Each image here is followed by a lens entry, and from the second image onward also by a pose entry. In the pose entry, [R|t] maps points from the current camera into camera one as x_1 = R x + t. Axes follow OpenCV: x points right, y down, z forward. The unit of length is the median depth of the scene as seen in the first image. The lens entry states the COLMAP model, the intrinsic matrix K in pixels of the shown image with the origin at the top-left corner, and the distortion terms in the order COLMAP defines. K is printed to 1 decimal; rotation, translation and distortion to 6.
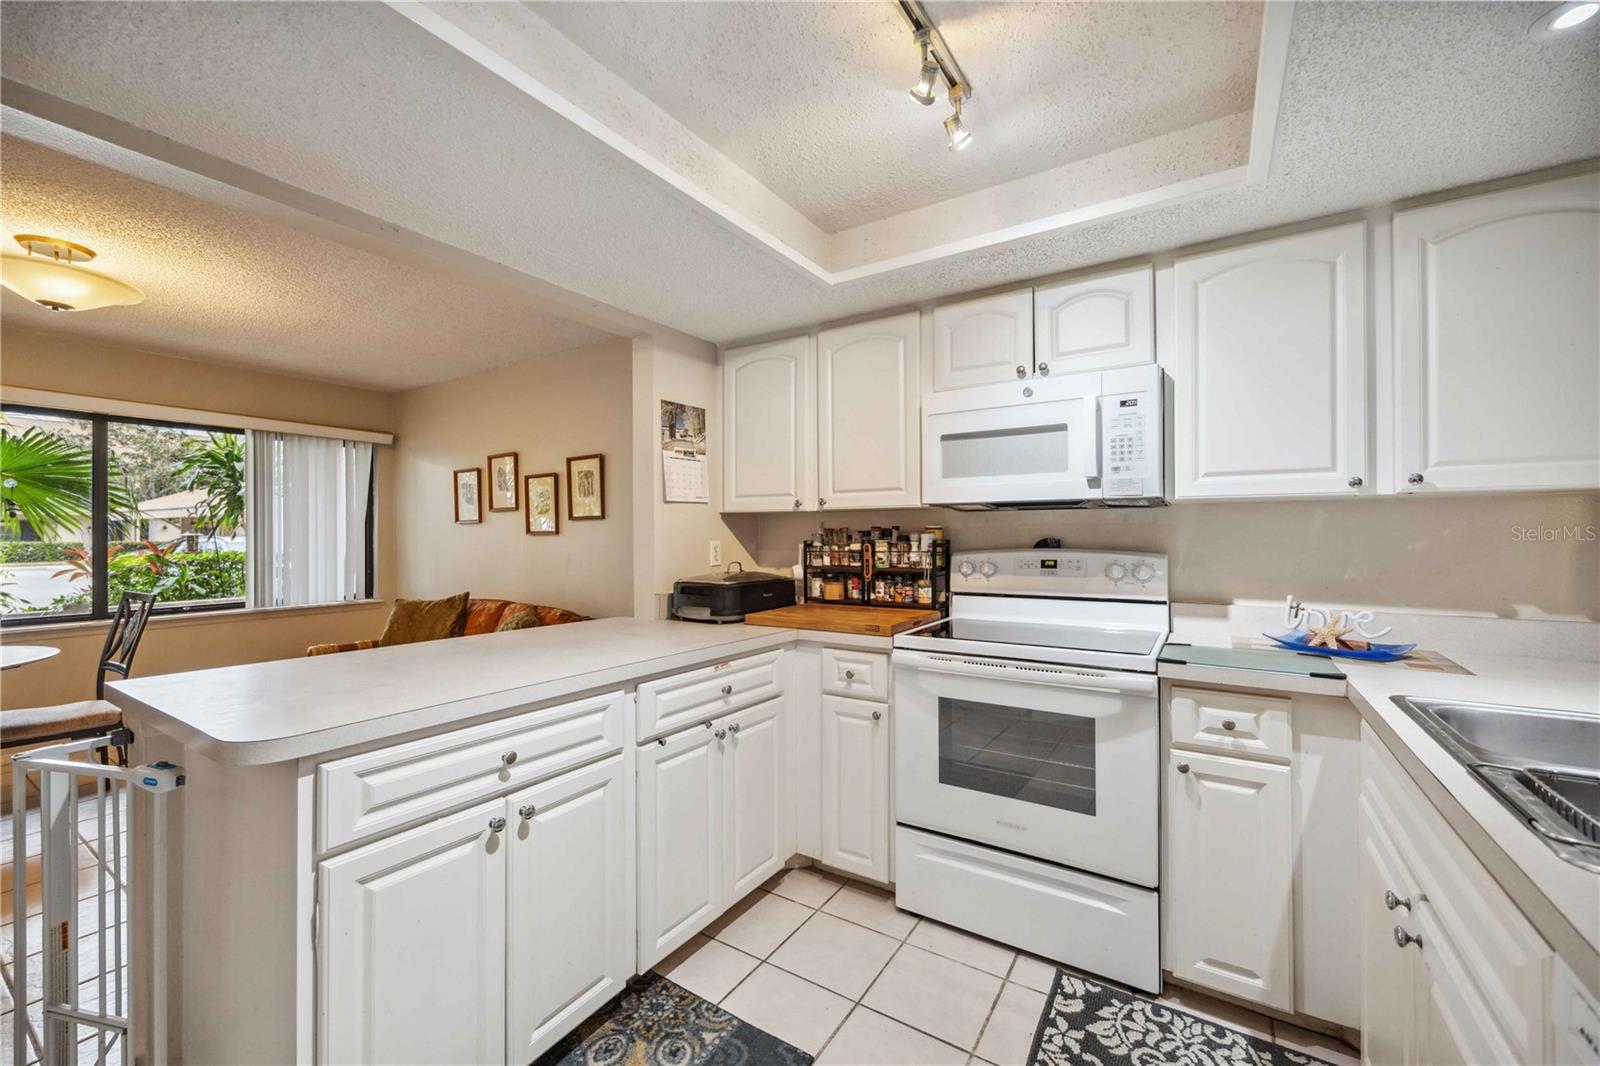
lens RADIAL K [[652.3, 0, 800.0], [0, 652.3, 532.3], [0, 0, 1]] dist [-0.000248, -0.000066]
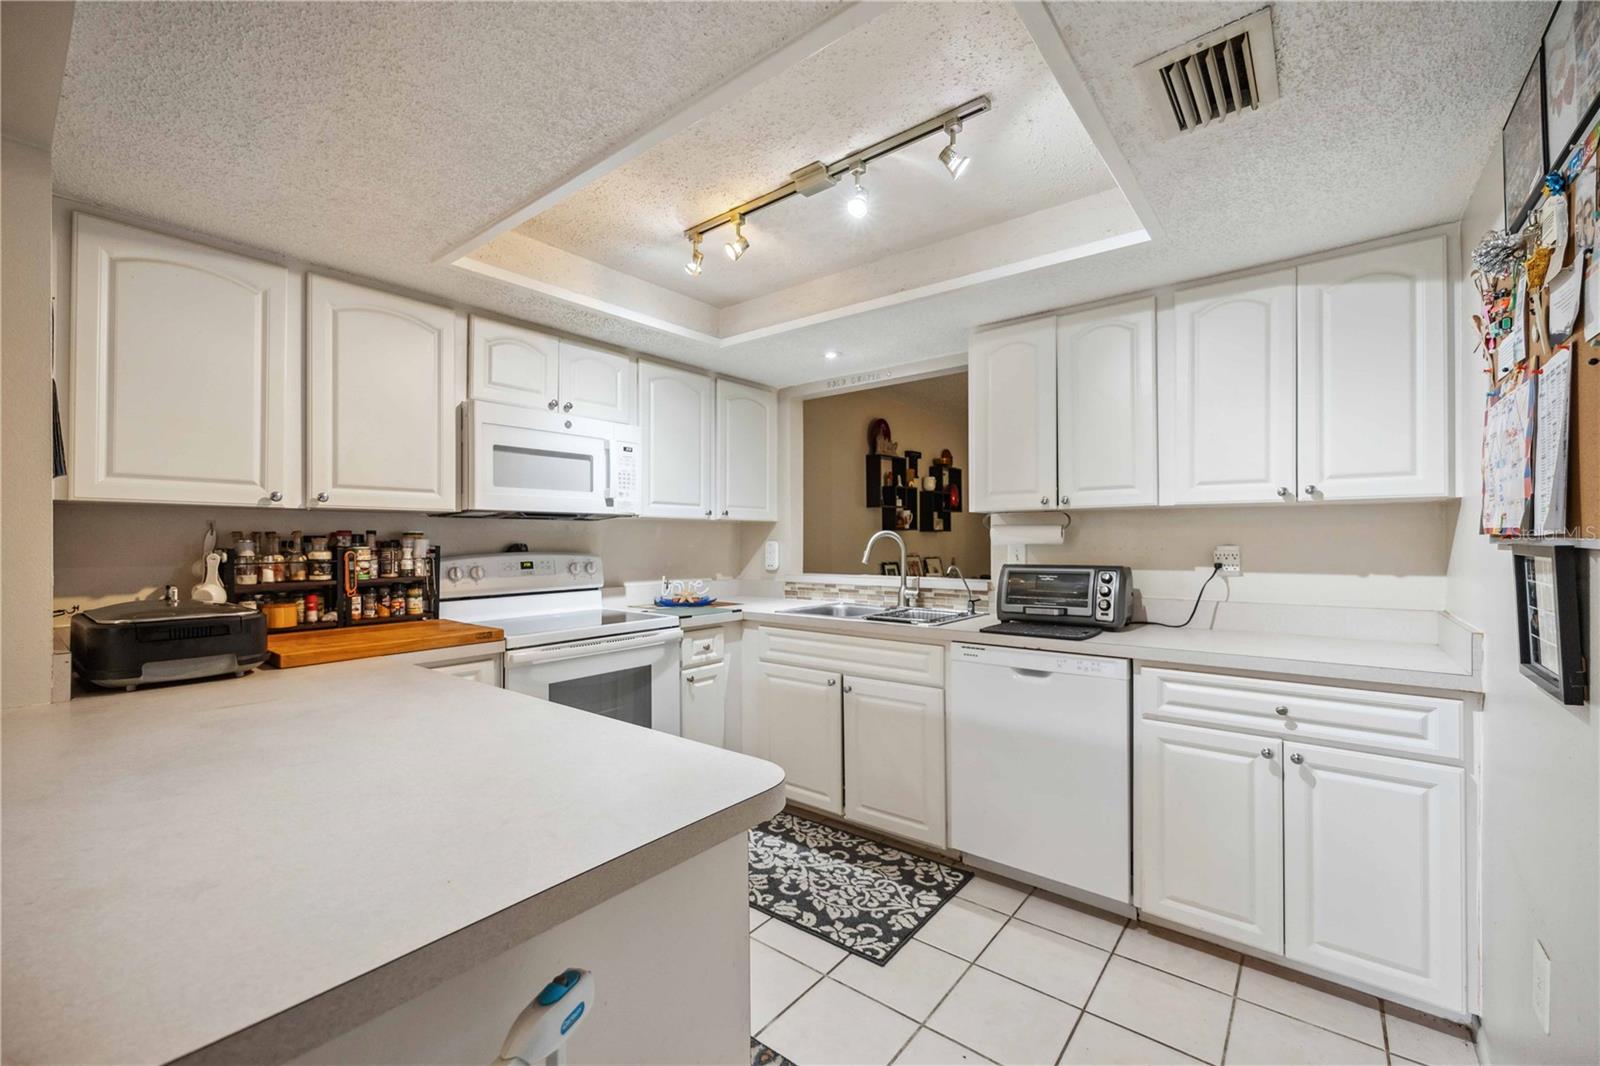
lens RADIAL K [[652.3, 0, 802.0], [0, 652.3, 540.2], [0, 0, 1]] dist [-0.000248, -0.000066]
pose [[0.096459, 0.003187, 0.995332, -0.758377], [0.000691, 0.999994, -0.003269, 0.007529], [-0.995337, 0.001003, 0.096456, 0.401172]]
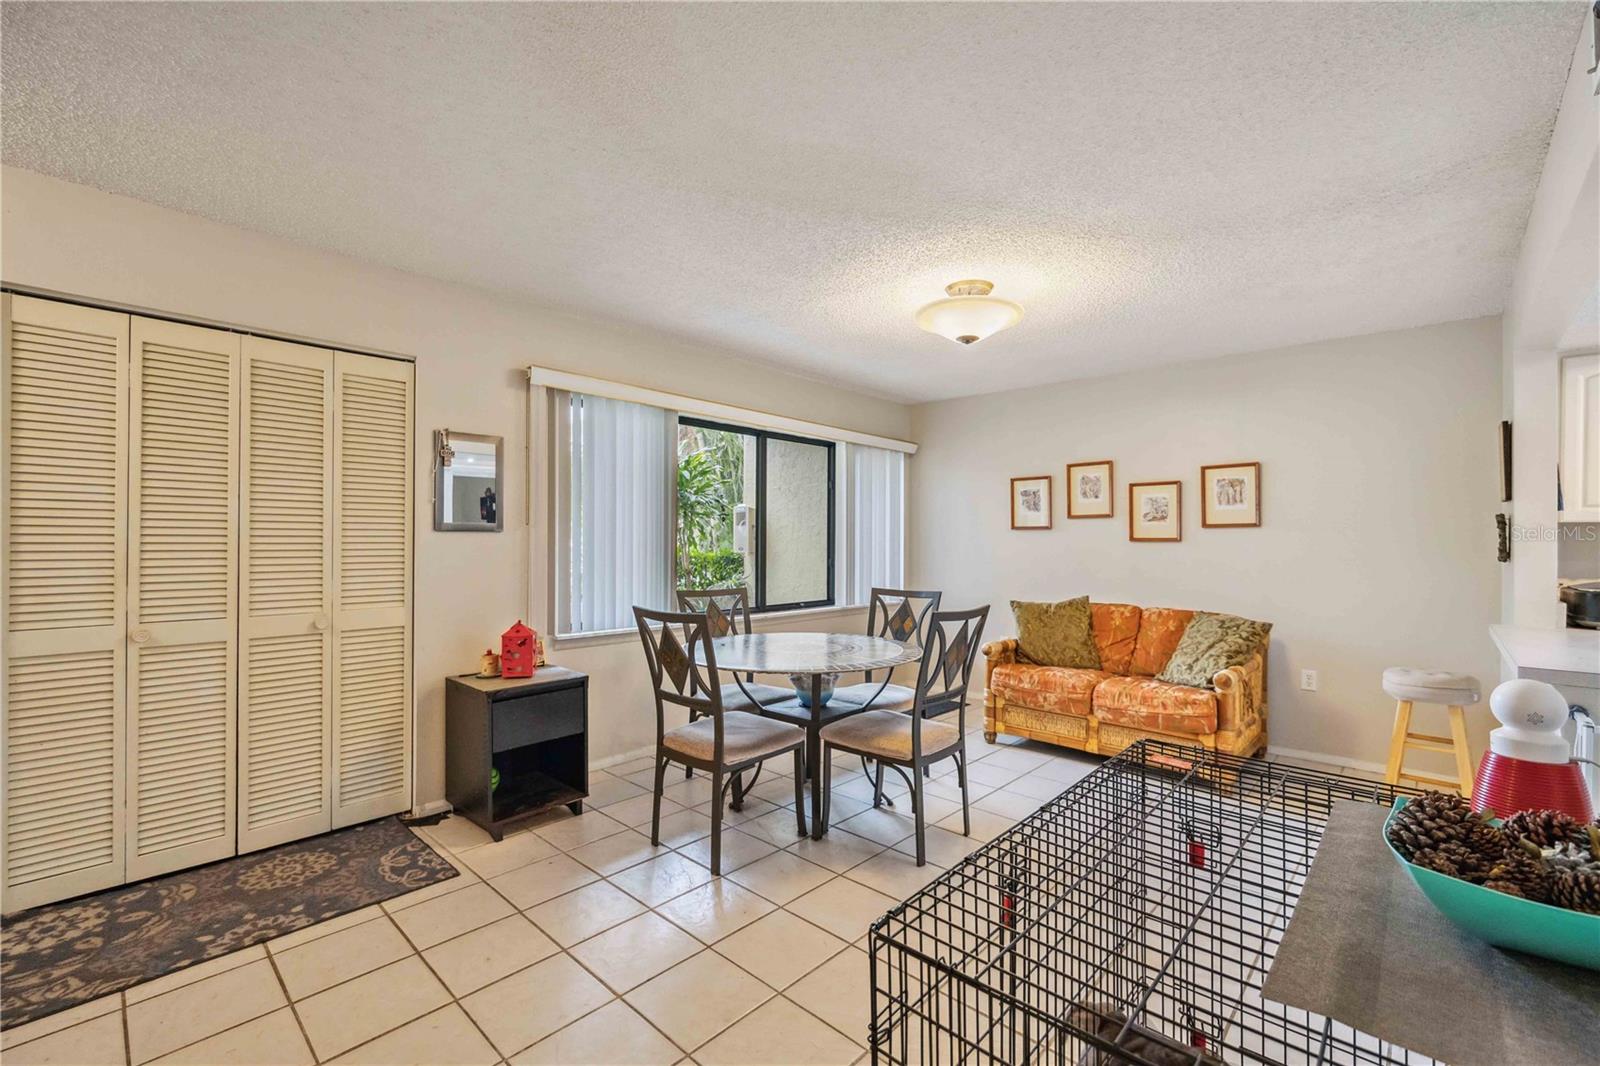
lens RADIAL K [[652.3, 0, 798.1], [0, 652.3, 527.5], [0, 0, 1]] dist [-0.000248, -0.000066]
pose [[0.981758, 0.011558, -0.189785, -1.323988], [-0.013820, 0.999848, -0.010600, 0.001595], [0.189634, 0.013029, 0.981768, -0.202579]]
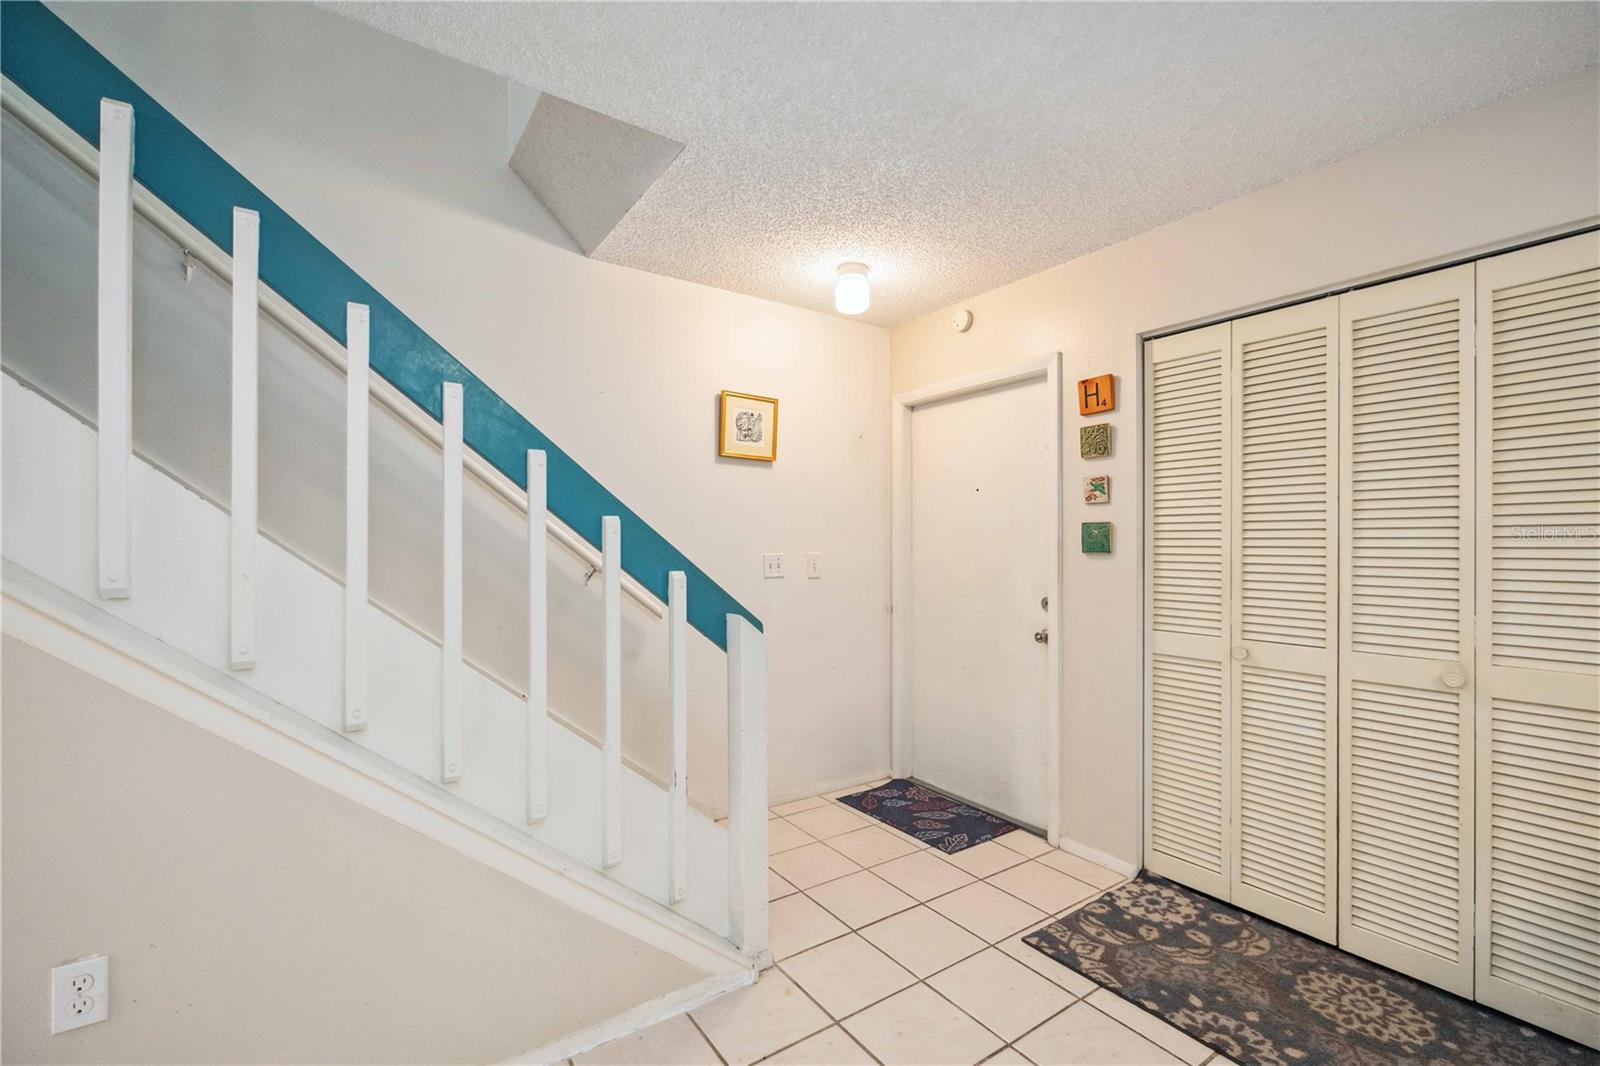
lens RADIAL K [[661.7, 0, 816.5], [0, 661.7, 548.3], [0, 0, 1]] dist [-0.014781, -0.000620]
pose [[-0.369402, 0.002426, -0.929267, -1.378342], [-0.005025, 0.999977, 0.004608, 0.016761], [0.929256, 0.006371, -0.369381, 0.343836]]
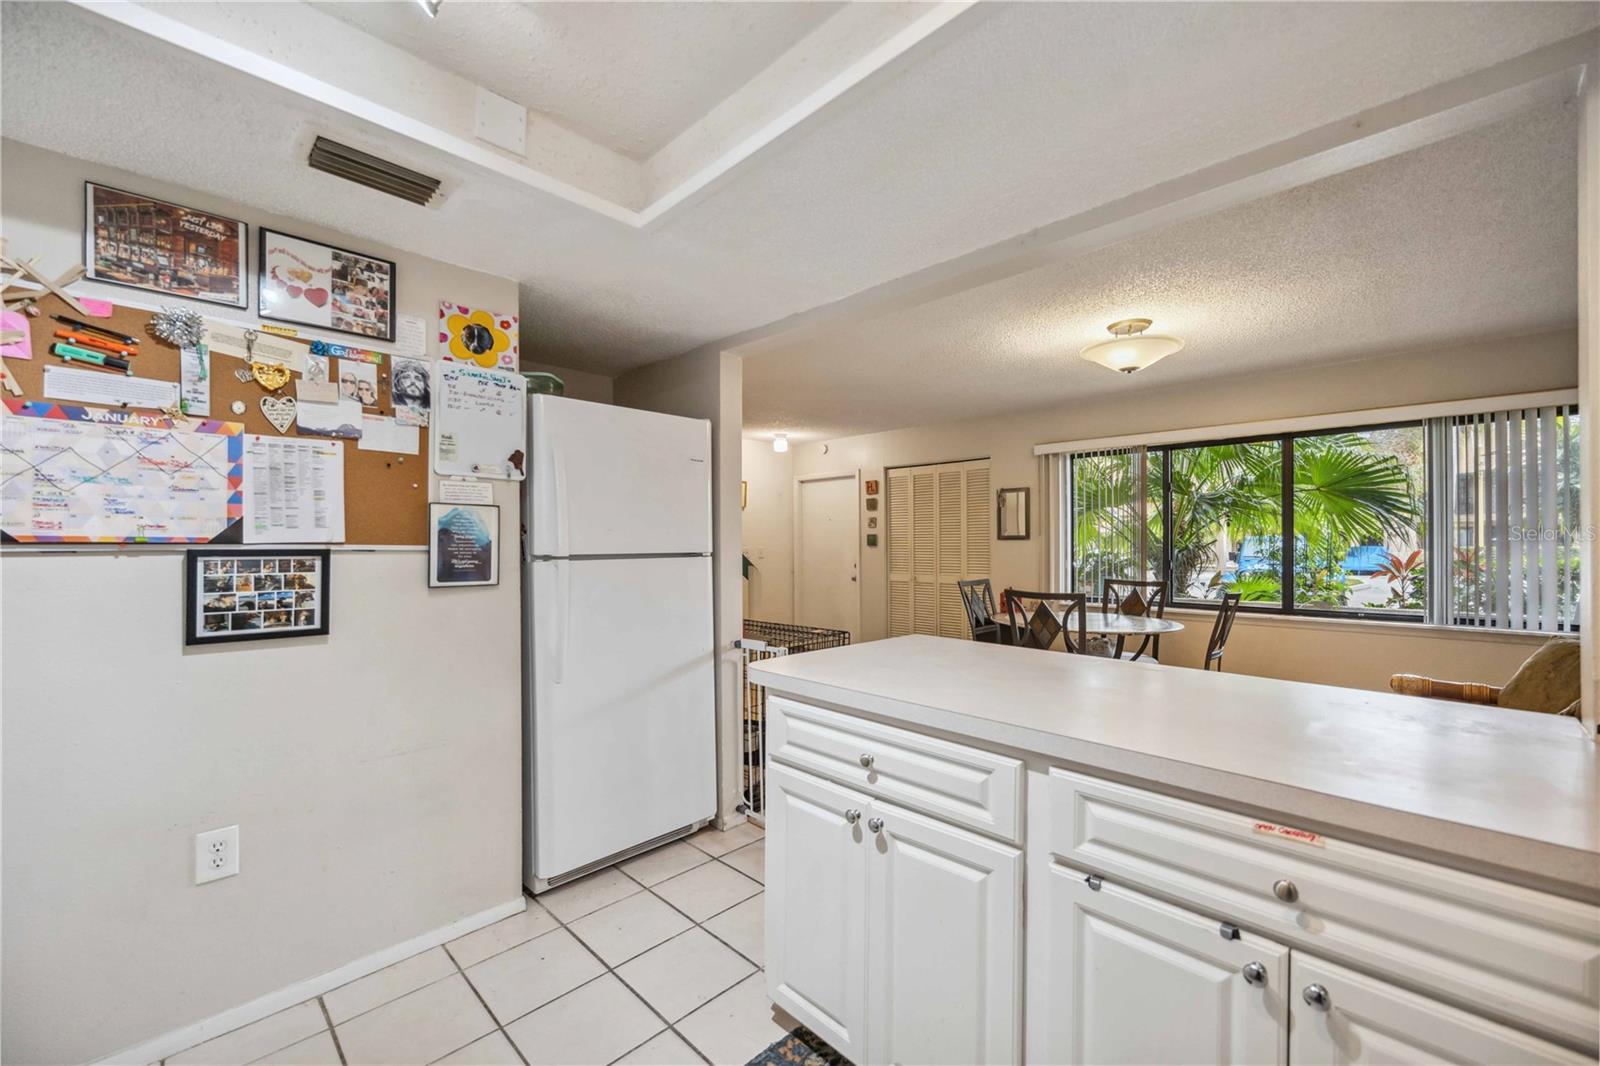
lens RADIAL K [[652.3, 0, 800.1], [0, 652.3, 540.3], [0, 0, 1]] dist [-0.000248, -0.000066]
pose [[-0.207140, 0.000697, -0.978311, 0.334208], [0.003297, 0.999995, 0.000014, 0.002311], [0.978306, -0.003222, -0.207141, 0.657580]]
